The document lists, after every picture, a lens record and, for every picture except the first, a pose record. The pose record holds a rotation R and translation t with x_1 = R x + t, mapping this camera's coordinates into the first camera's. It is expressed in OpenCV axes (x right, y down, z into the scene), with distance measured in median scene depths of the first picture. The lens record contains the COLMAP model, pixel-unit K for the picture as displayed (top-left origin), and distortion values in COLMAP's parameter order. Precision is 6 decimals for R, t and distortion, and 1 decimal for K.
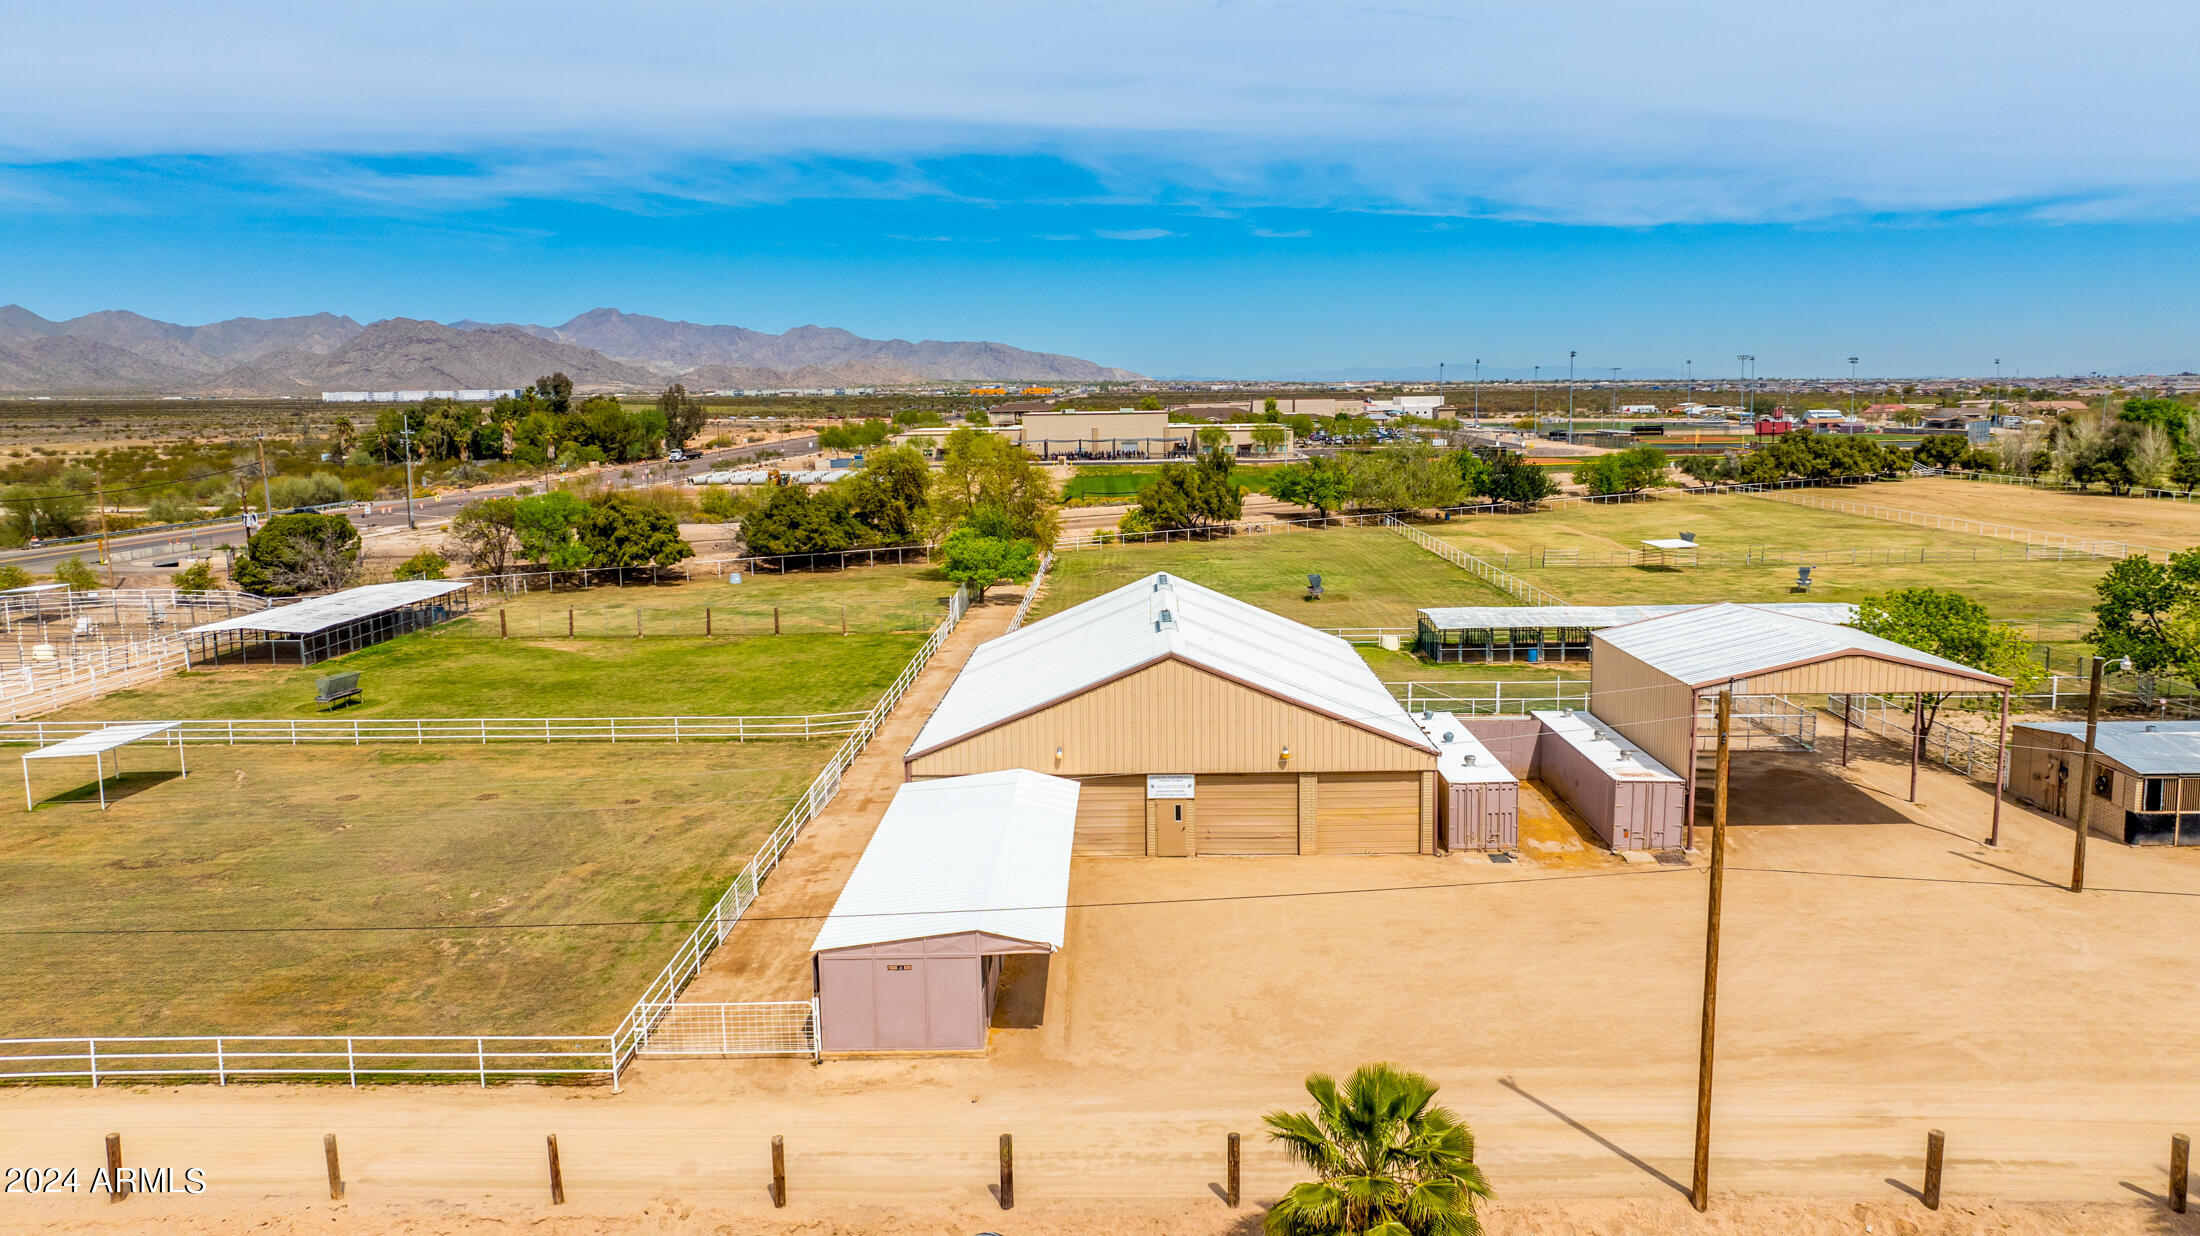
lens RADIAL K [[1539.5, 0, 1100.0], [0, 1539.5, 618.0], [0, 0, 1]] dist [-0.018717, 0.001310]
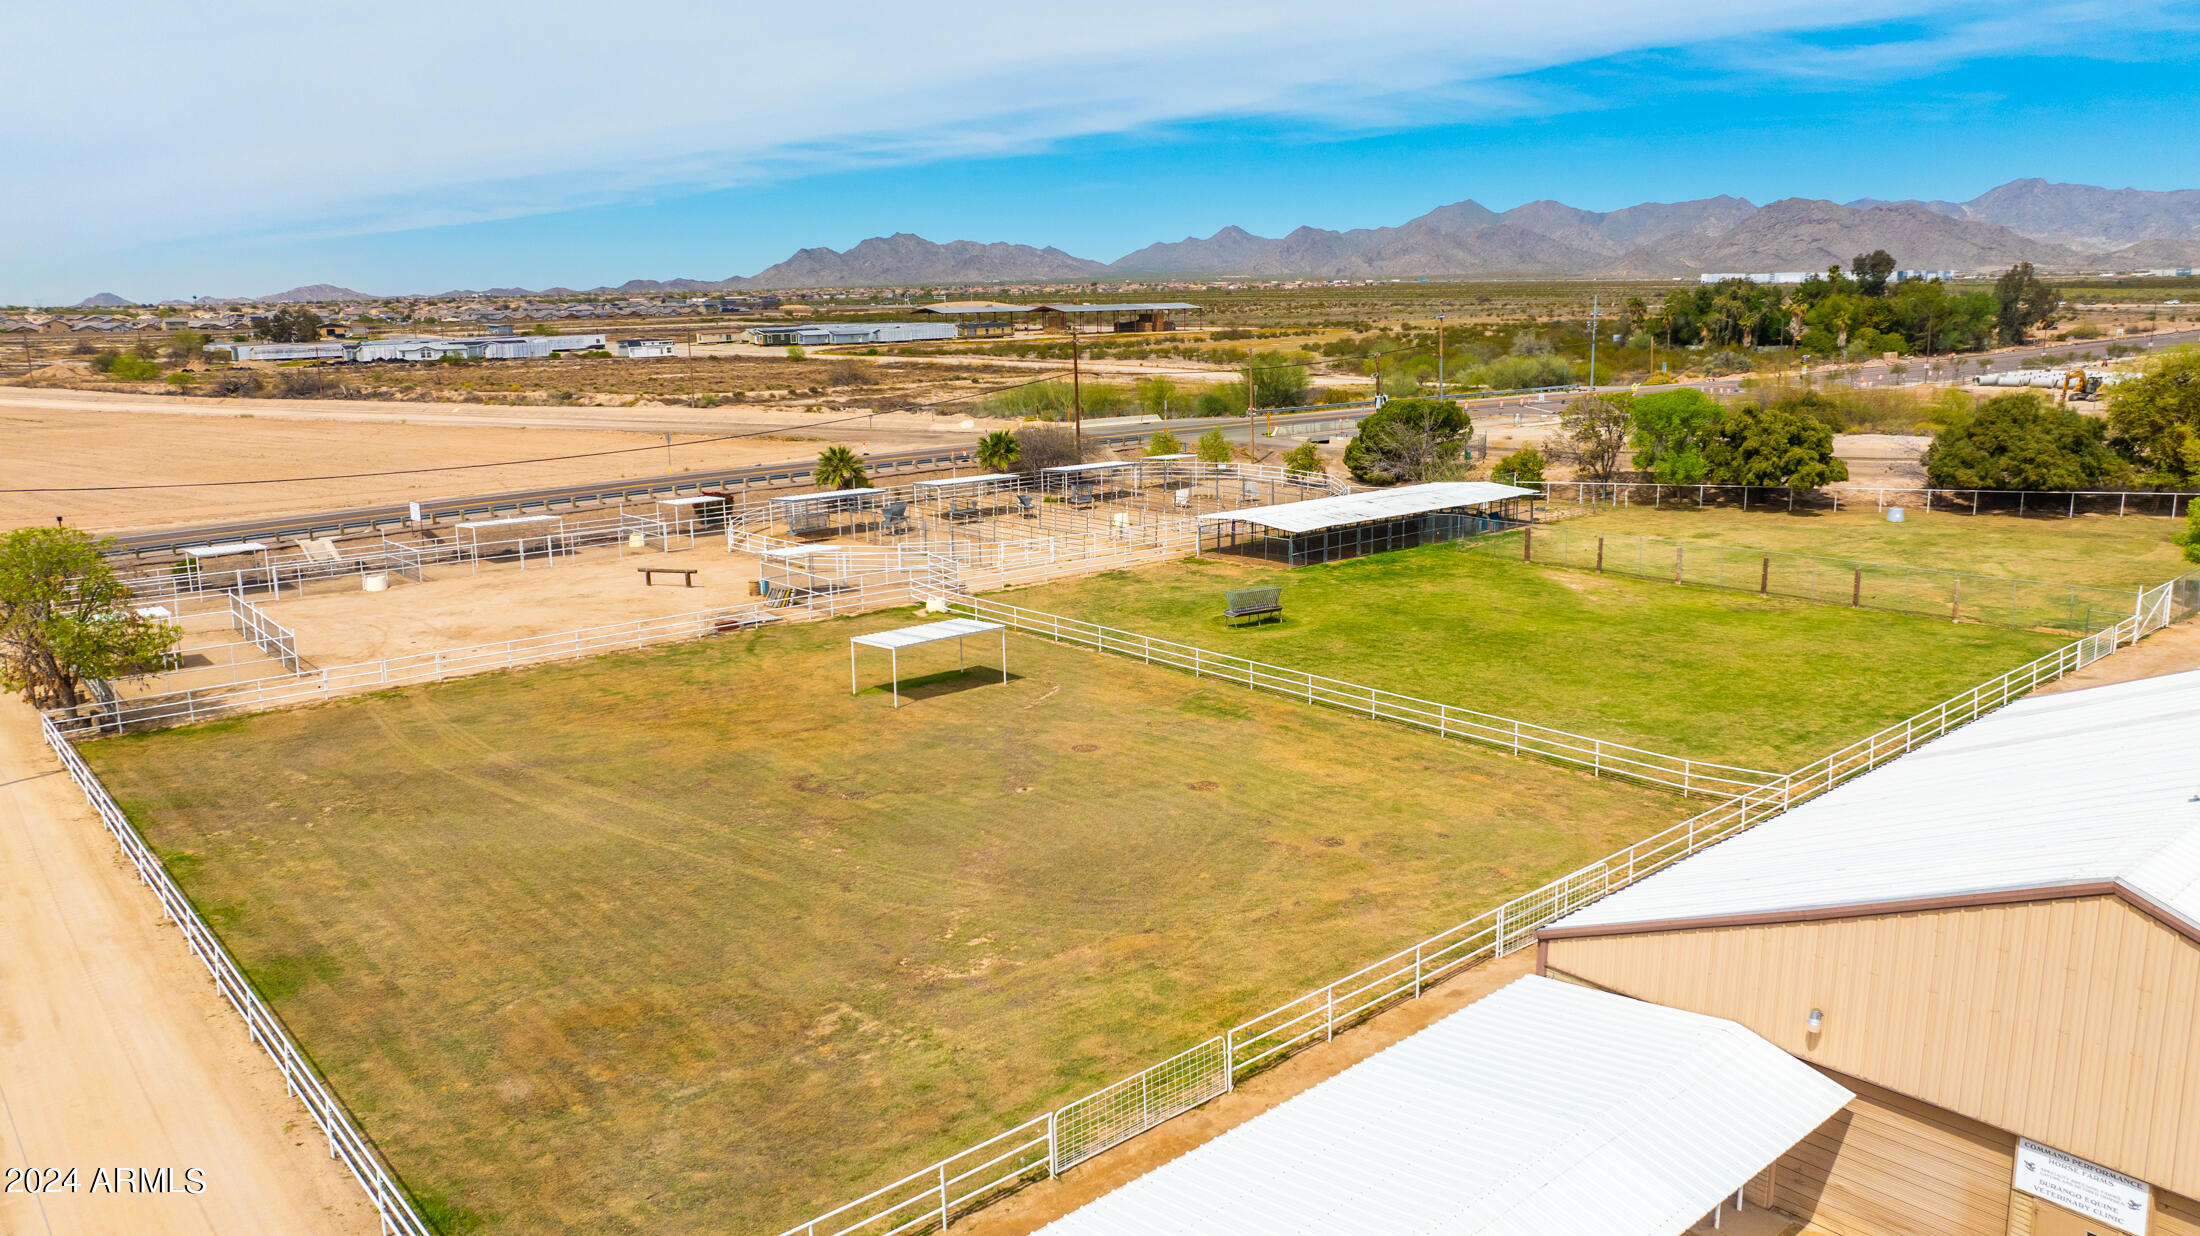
lens RADIAL K [[1539.5, 0, 1100.0], [0, 1539.5, 618.0], [0, 0, 1]] dist [-0.018717, 0.001310]
pose [[0.673858, 0.154767, -0.722470, 0.121156], [-0.100483, 0.987927, 0.117911, -0.056246], [0.731996, -0.006859, 0.681274, 0.433706]]
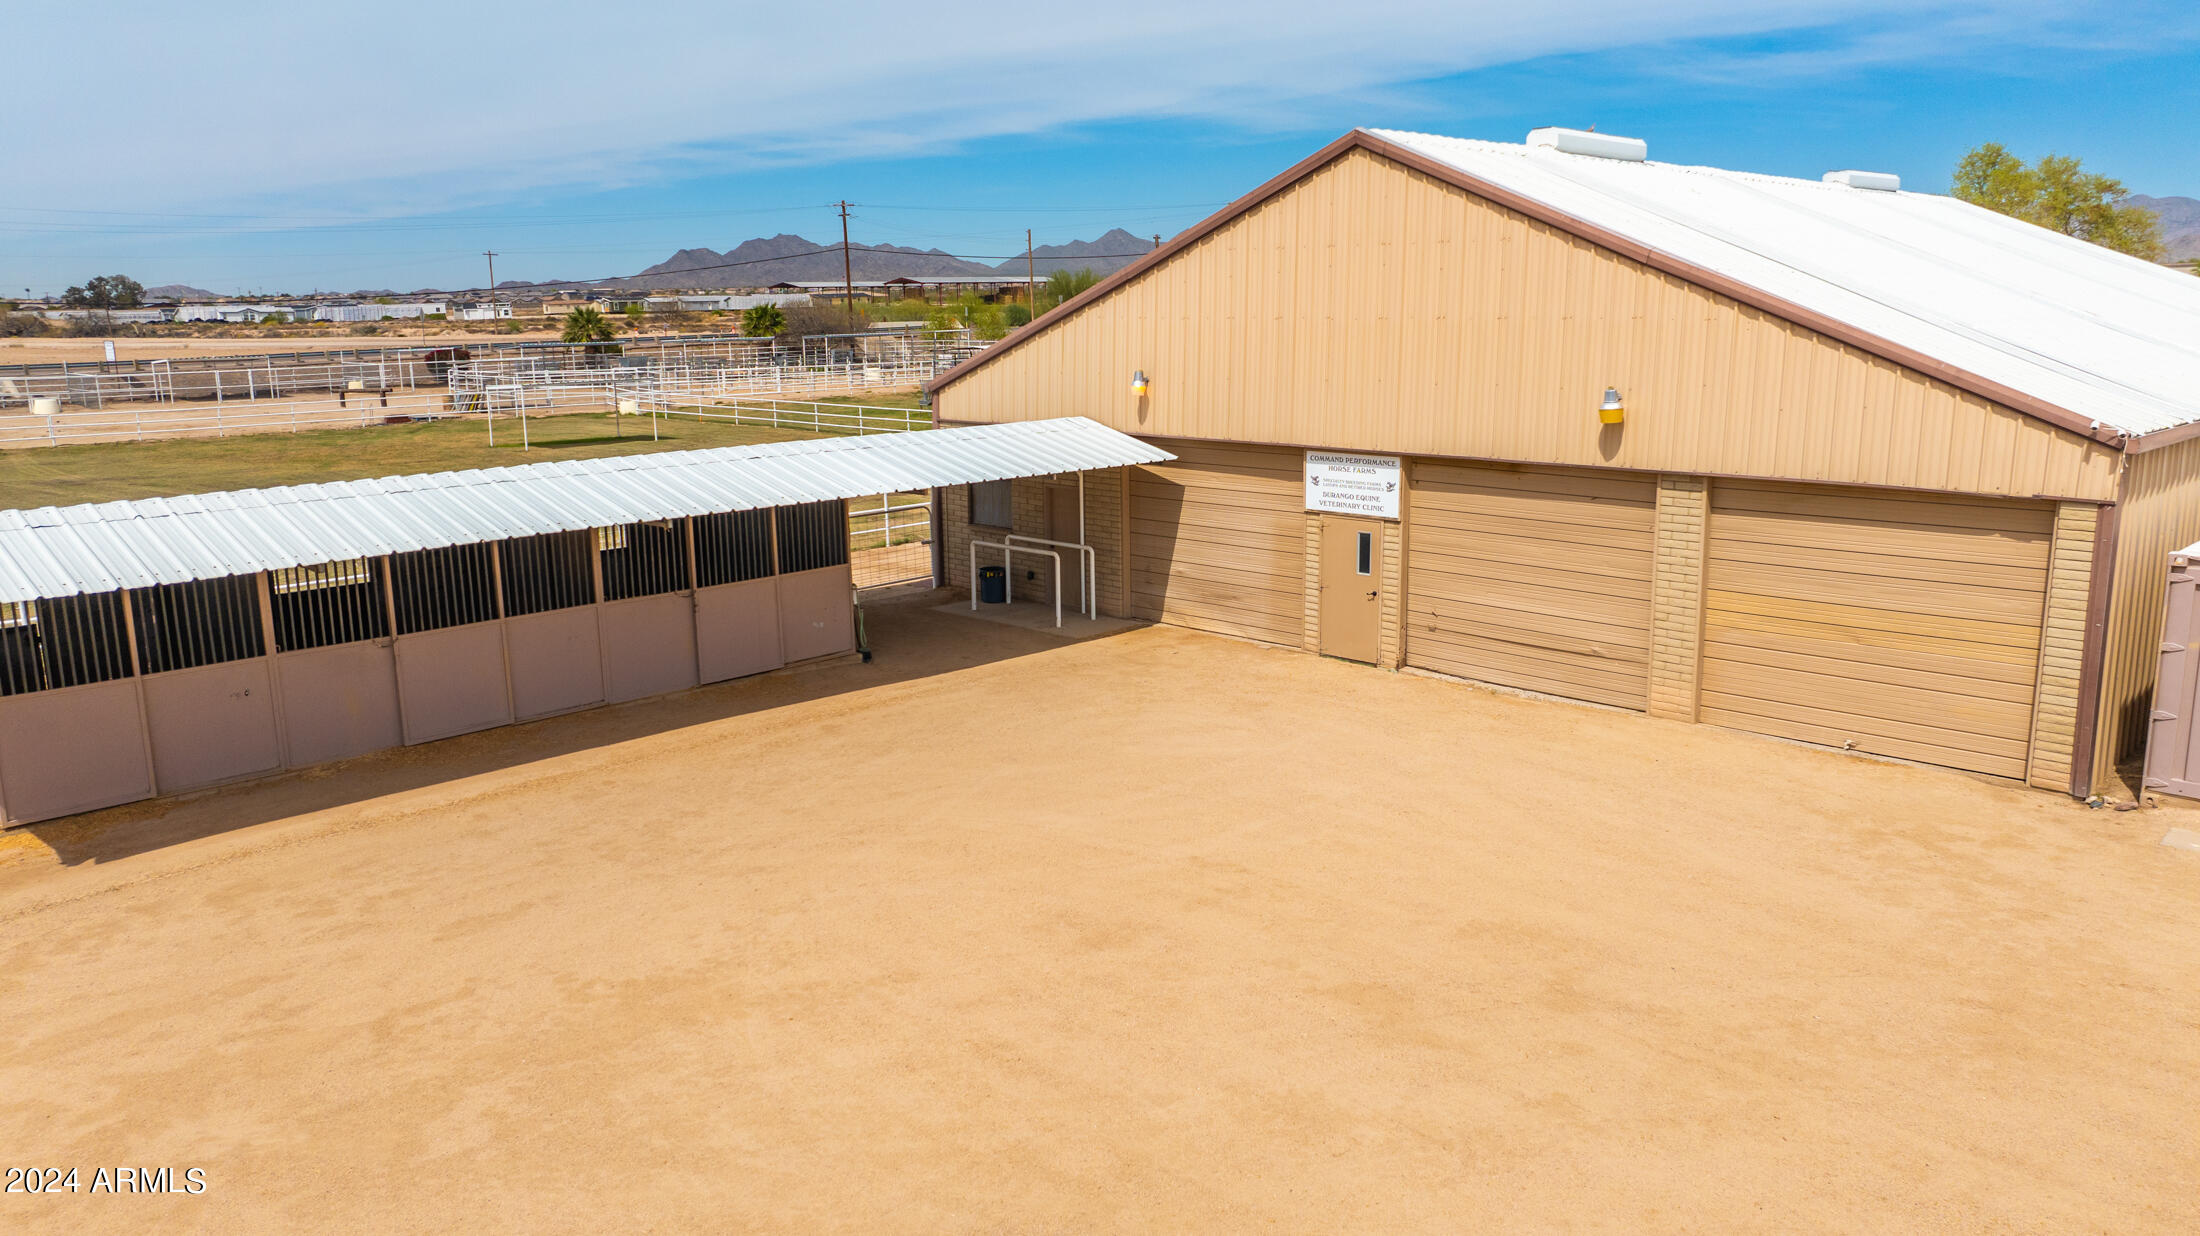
lens RADIAL K [[1539.5, 0, 1100.0], [0, 1539.5, 618.0], [0, 0, 1]] dist [-0.018717, 0.001310]
pose [[0.726224, 0.146272, -0.671716, 0.228676], [-0.096998, 0.989129, 0.110522, 0.088733], [0.680581, -0.015109, 0.732517, 0.553320]]
